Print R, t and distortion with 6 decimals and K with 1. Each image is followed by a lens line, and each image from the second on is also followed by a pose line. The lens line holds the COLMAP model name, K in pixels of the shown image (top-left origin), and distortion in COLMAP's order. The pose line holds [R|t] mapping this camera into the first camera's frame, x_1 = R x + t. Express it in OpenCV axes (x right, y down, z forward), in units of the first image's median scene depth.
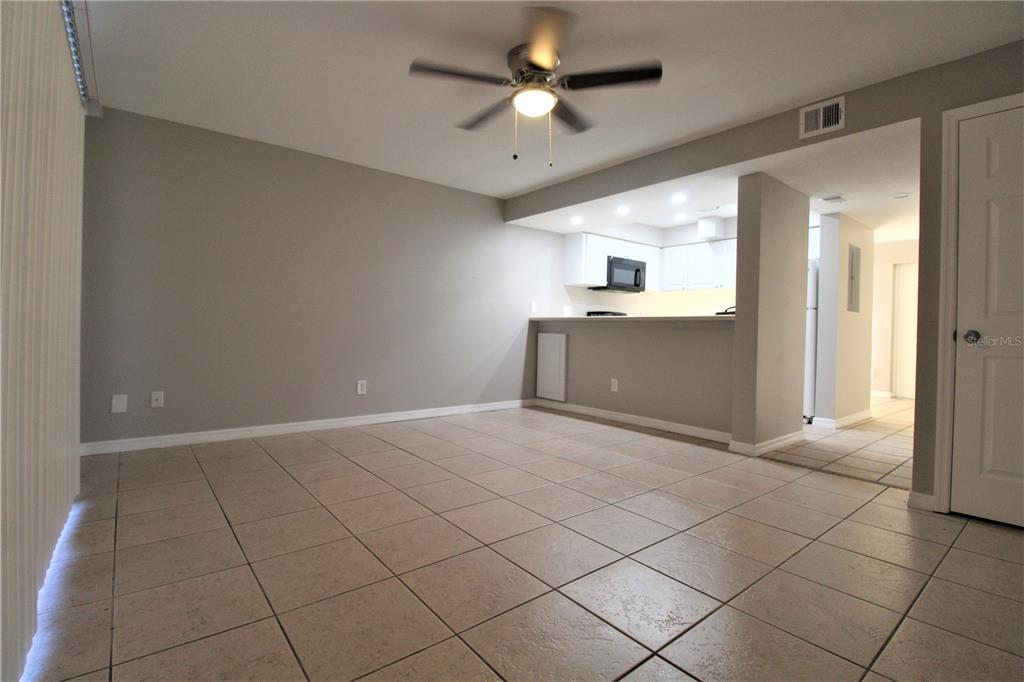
lens RADIAL K [[471.8, 0, 508.7], [0, 471.8, 335.8], [0, 0, 1]] dist [-0.013648, -0.001559]
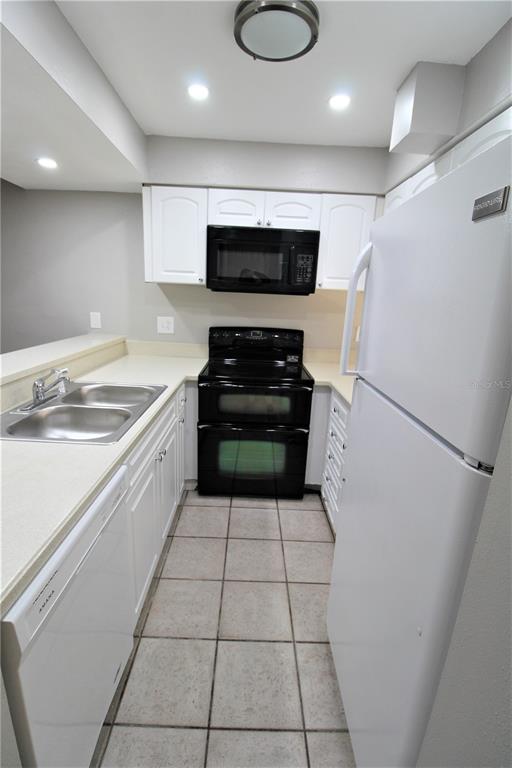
lens RADIAL K [[353.9, 0, 256.0], [0, 353.9, 384.0], [0, 0, 1]] dist [-0.013648, -0.001559]
pose [[0.784966, 0.170703, -0.595557, 0.515258], [-0.041775, 0.973688, 0.224024, -0.084975], [0.618129, -0.150972, 0.771443, 0.686149]]
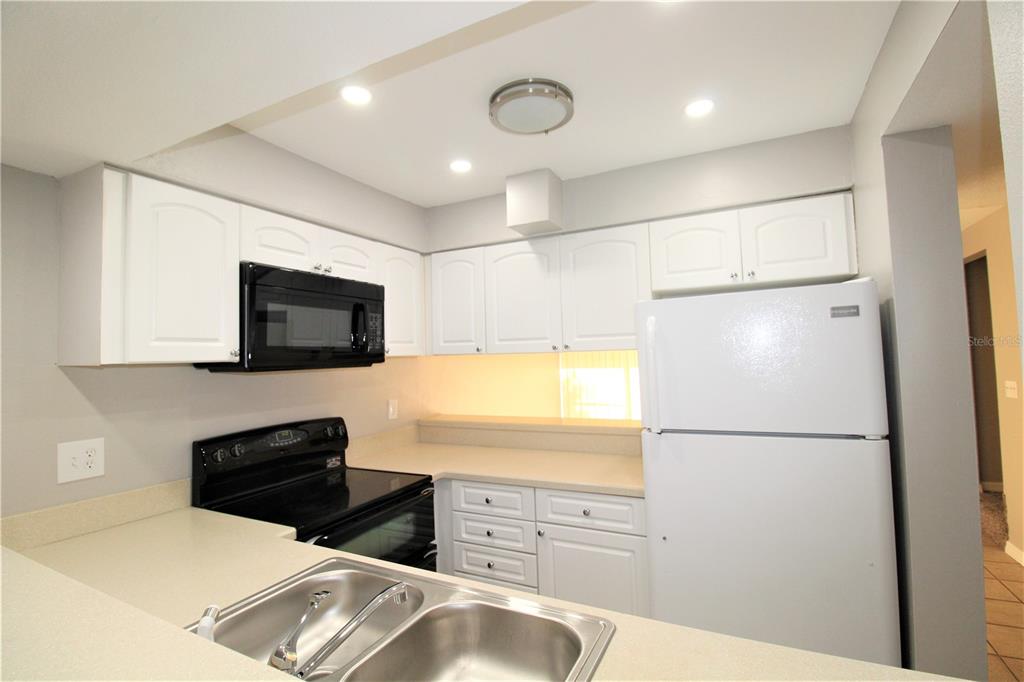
lens RADIAL K [[471.8, 0, 508.7], [0, 471.8, 335.8], [0, 0, 1]] dist [-0.013648, -0.001559]
pose [[0.912550, -0.026907, 0.408080, 0.239238], [0.052701, 0.997251, -0.052095, -0.094796], [-0.405556, 0.069045, 0.911459, 0.642459]]
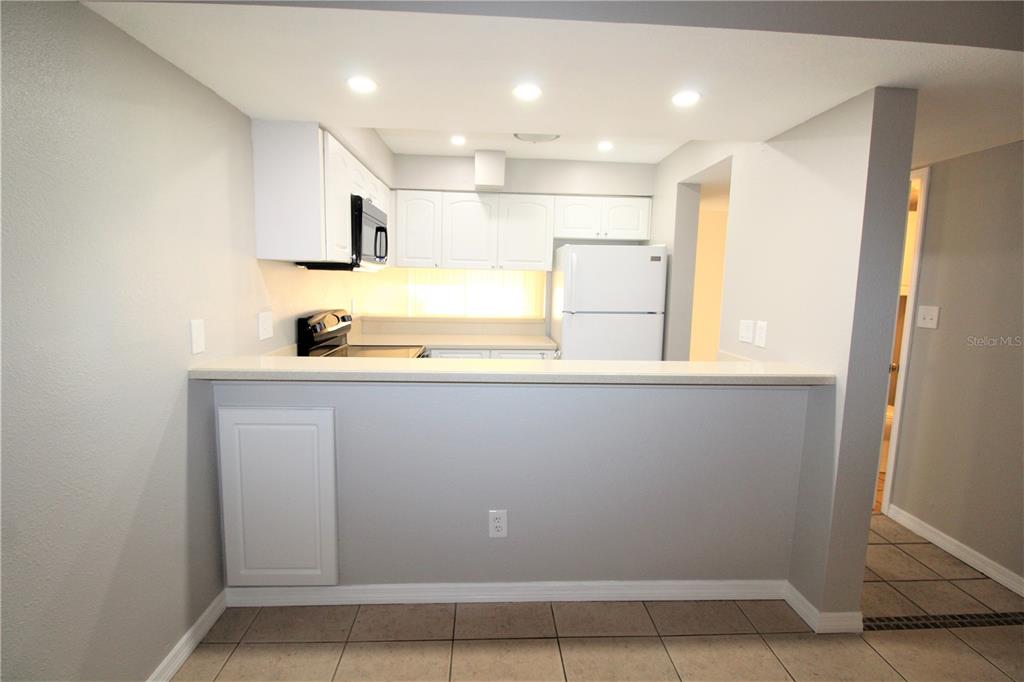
lens RADIAL K [[471.8, 0, 508.7], [0, 471.8, 335.8], [0, 0, 1]] dist [-0.013648, -0.001559]
pose [[0.587417, -0.101557, 0.802887, -0.071658], [0.001127, 0.992197, 0.124679, -0.090156], [-0.809283, -0.072333, 0.582948, 0.598452]]
